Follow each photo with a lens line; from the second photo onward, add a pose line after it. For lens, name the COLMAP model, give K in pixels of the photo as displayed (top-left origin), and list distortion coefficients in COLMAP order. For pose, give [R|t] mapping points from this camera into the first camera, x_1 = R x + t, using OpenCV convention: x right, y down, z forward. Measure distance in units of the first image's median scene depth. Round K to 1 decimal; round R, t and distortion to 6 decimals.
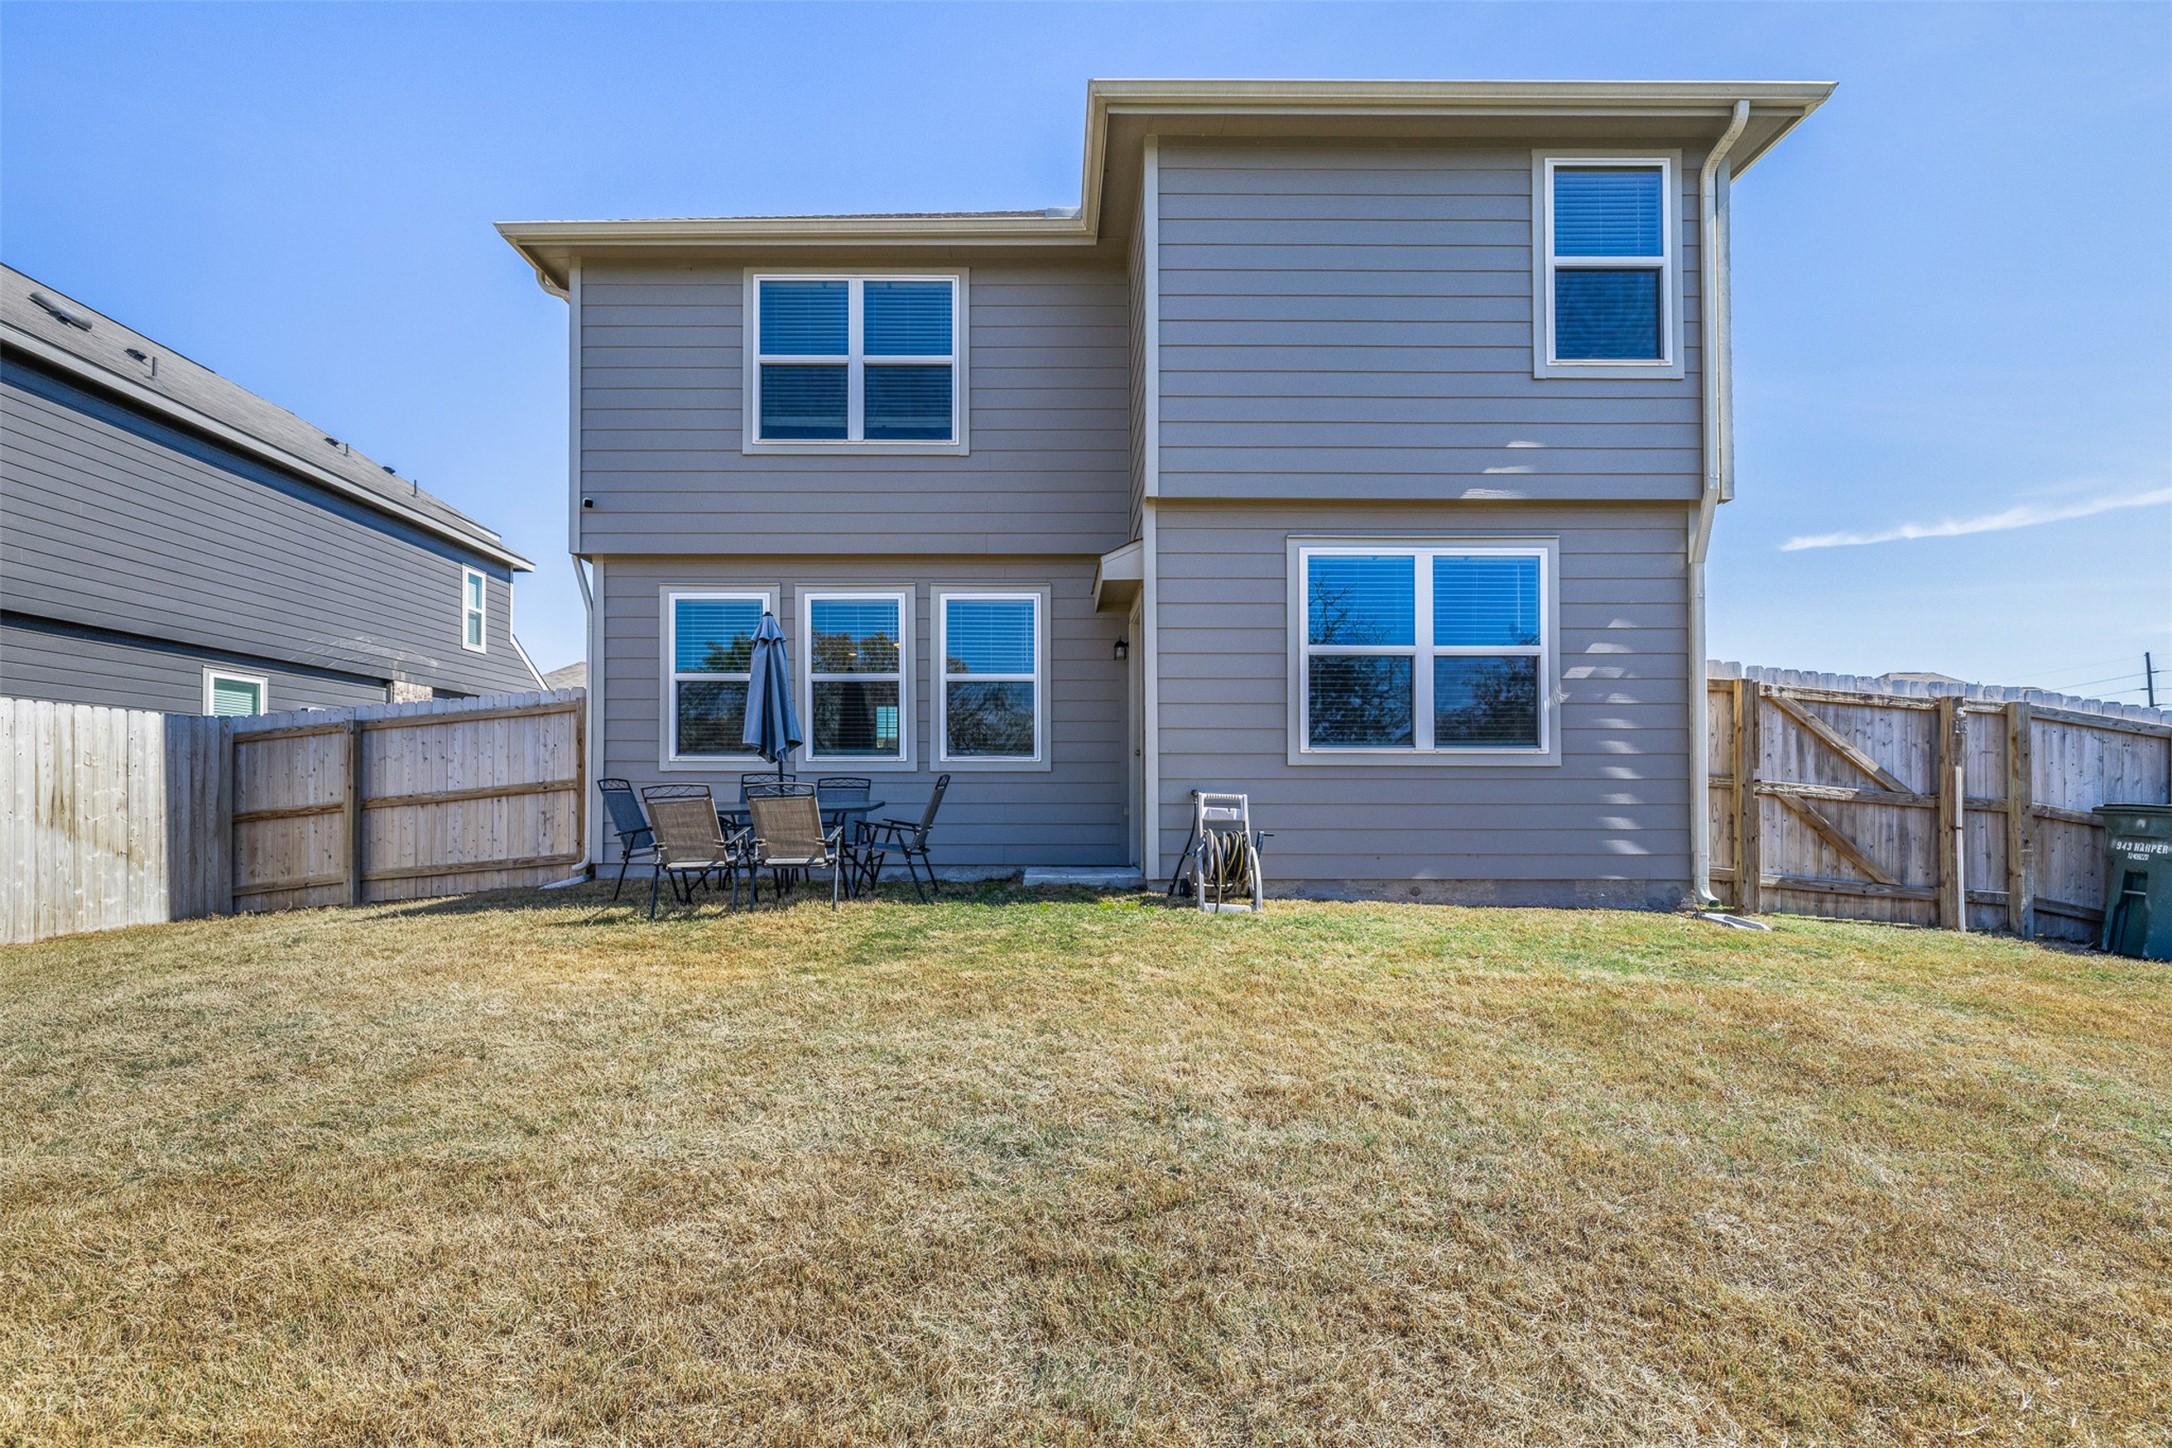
lens RADIAL K [[942.9, 0, 1051.8], [0, 942.9, 795.2], [0, 0, 1]] dist [-0.000016, -0.000241]
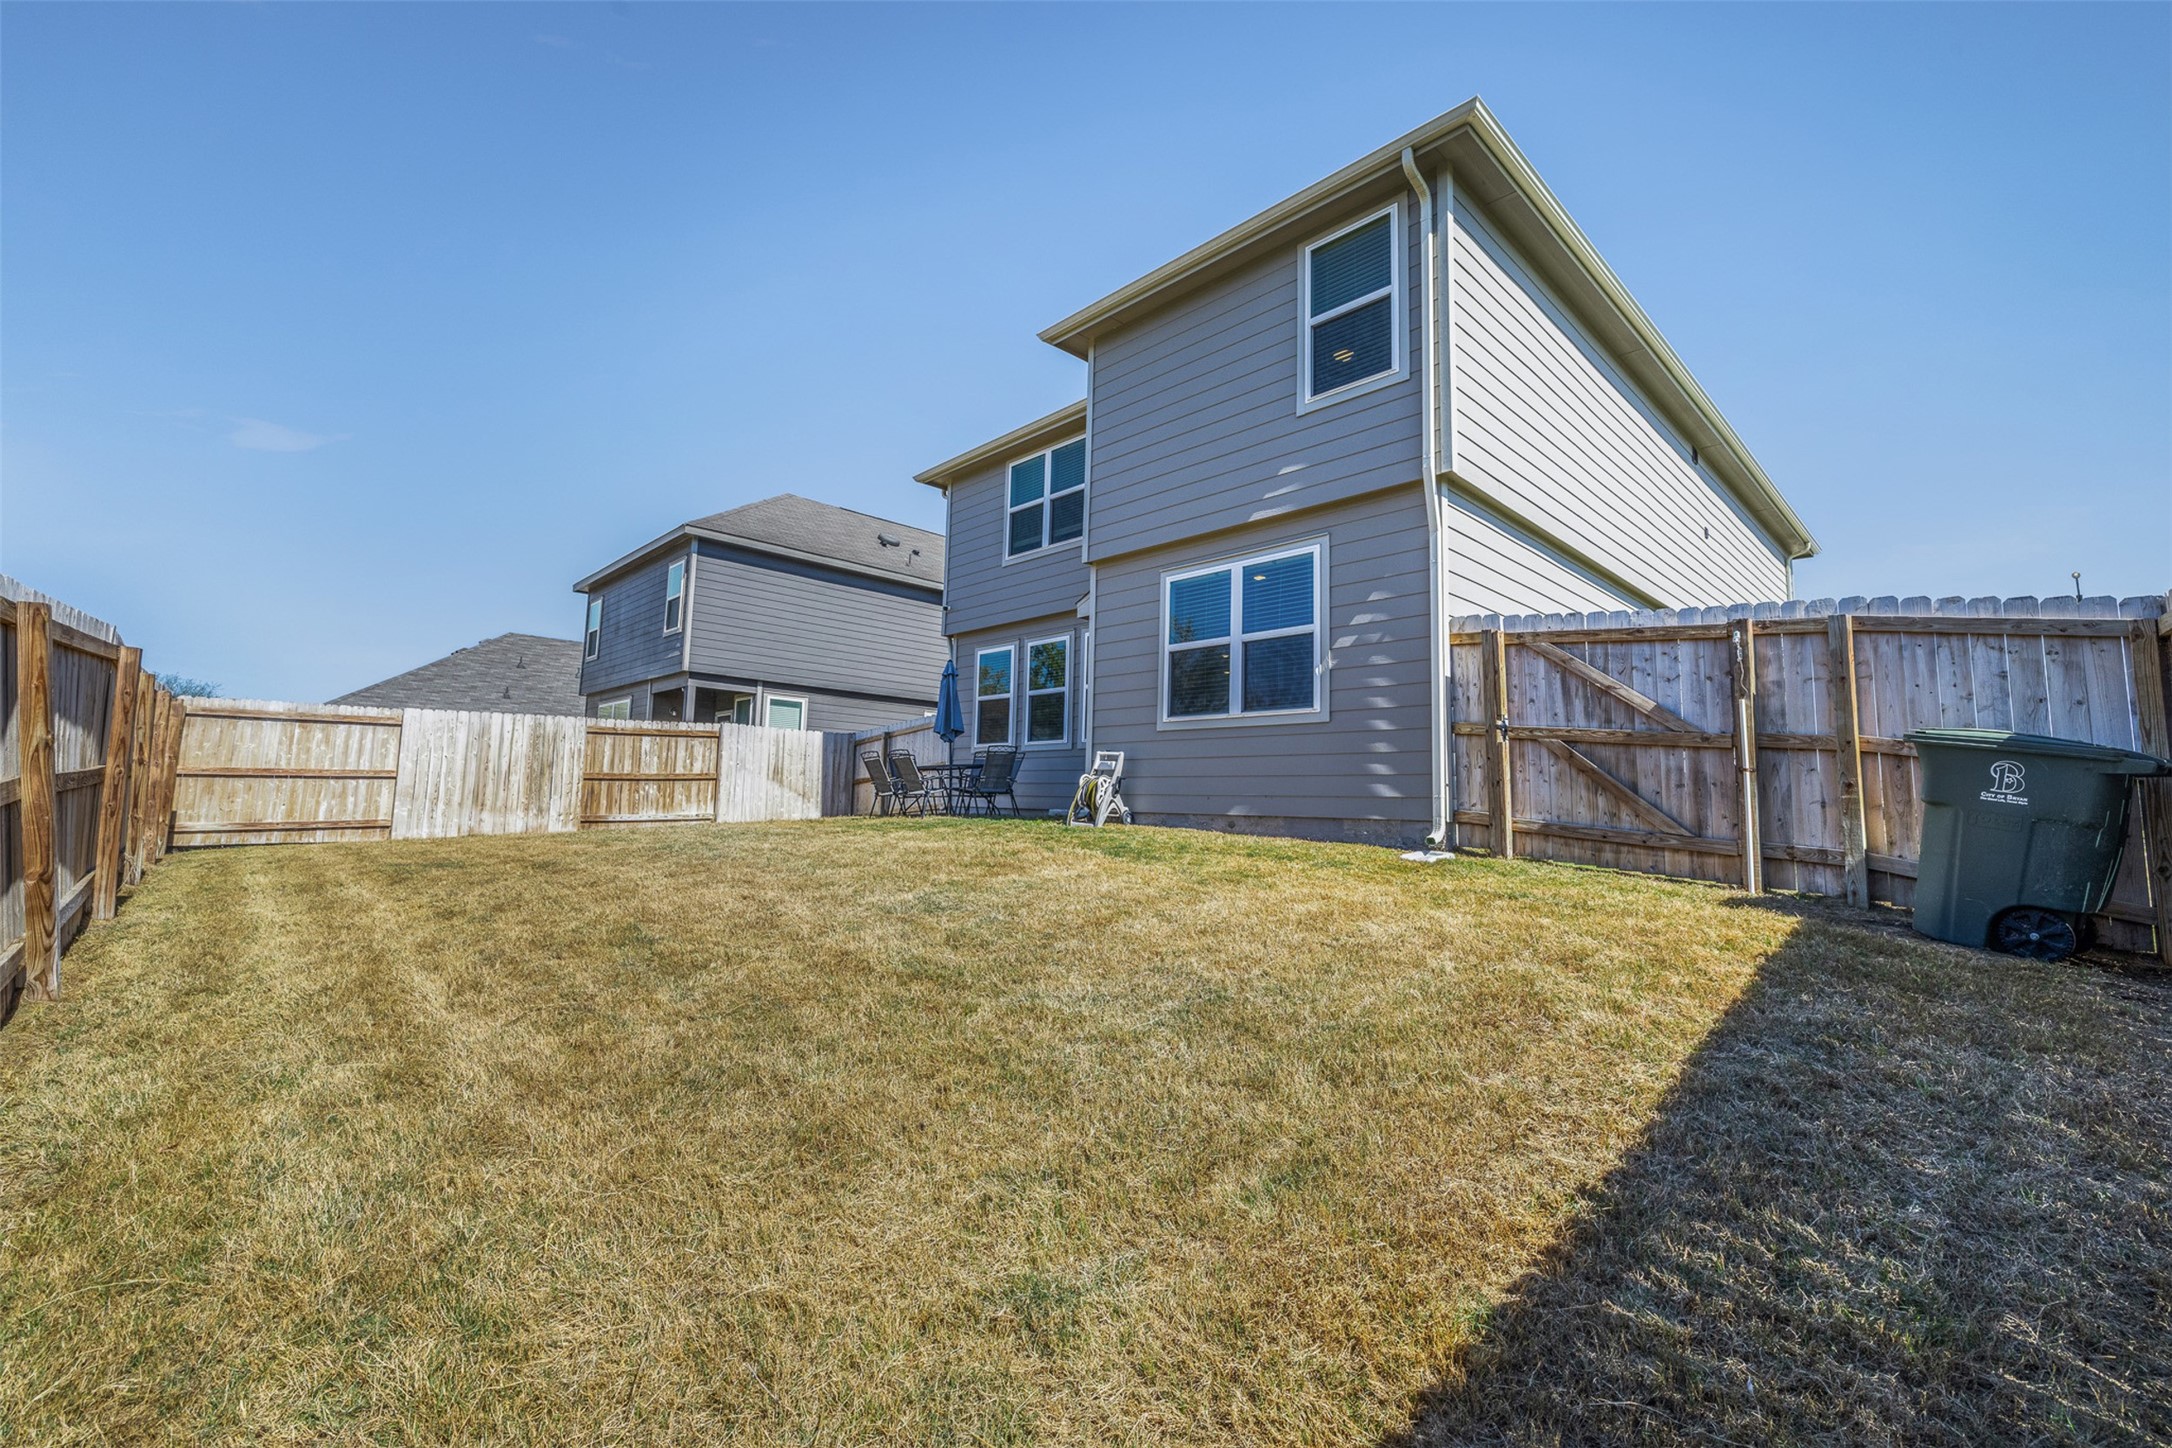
lens RADIAL K [[929.7, 0, 1086.0], [0, 929.7, 724.0], [0, 0, 1]] dist [0.000027, 0.000023]
pose [[0.683710, -0.049697, -0.728060, 1.150965], [-0.024660, 0.995535, -0.091112, 0.083938], [0.729337, 0.080248, 0.679431, -0.017330]]
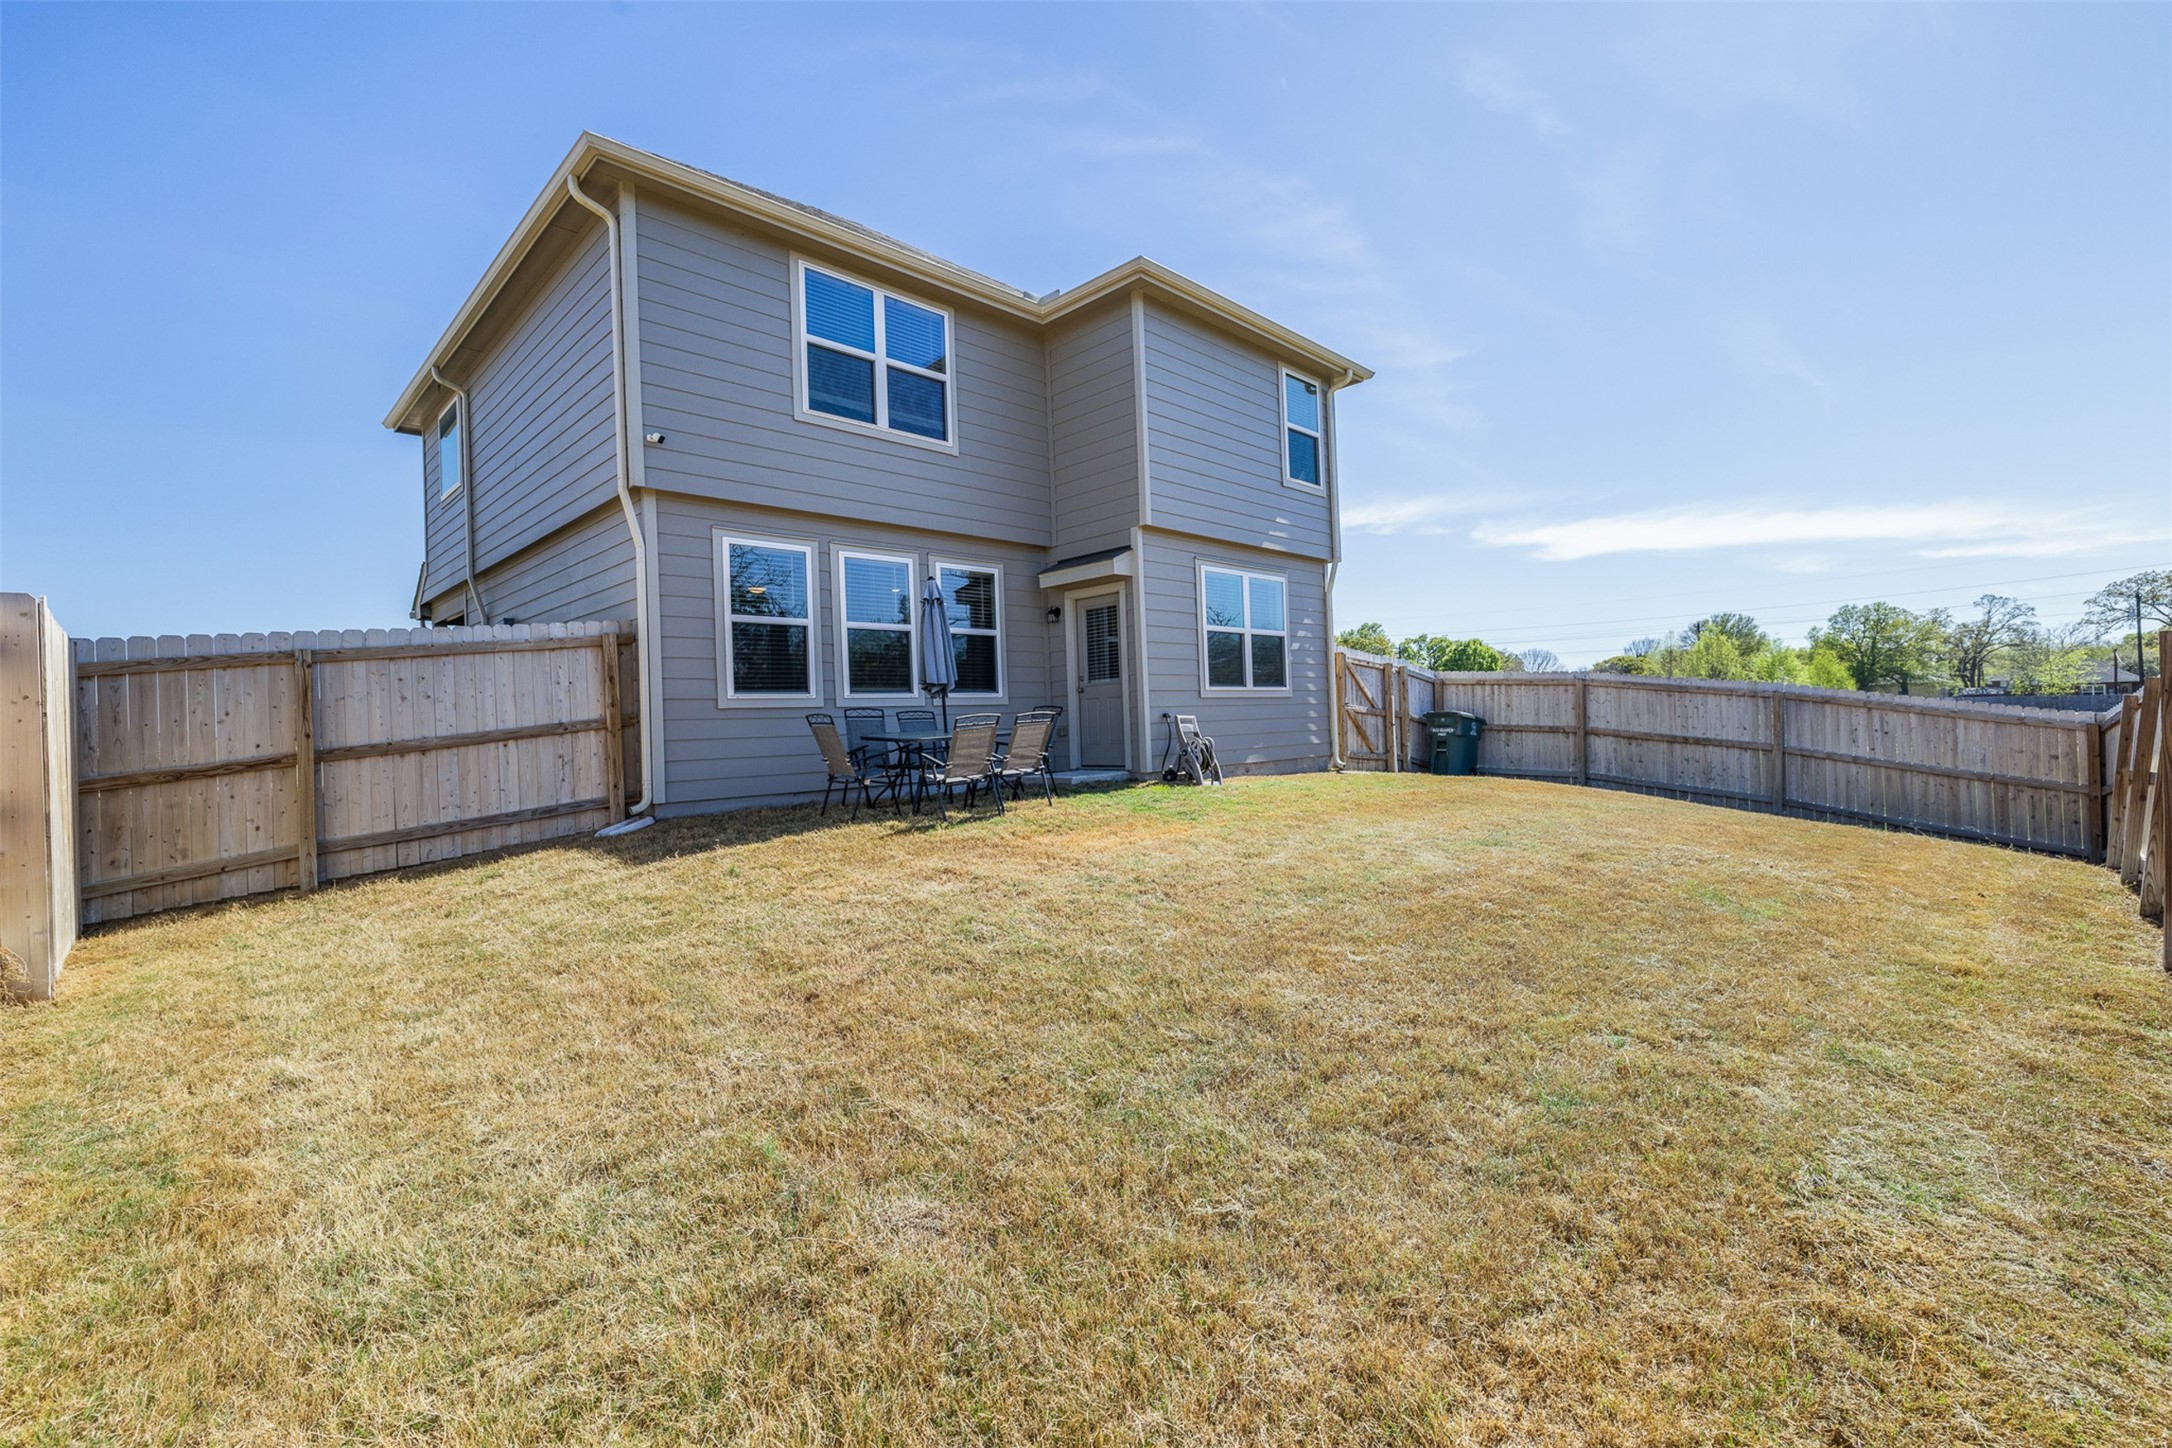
lens RADIAL K [[929.7, 0, 1086.0], [0, 929.7, 724.0], [0, 0, 1]] dist [0.000027, 0.000023]
pose [[0.709562, -0.027152, 0.704120, -0.998749], [0.034072, 0.999411, 0.004203, 0.000847], [-0.703819, 0.021008, 0.710069, -0.004443]]
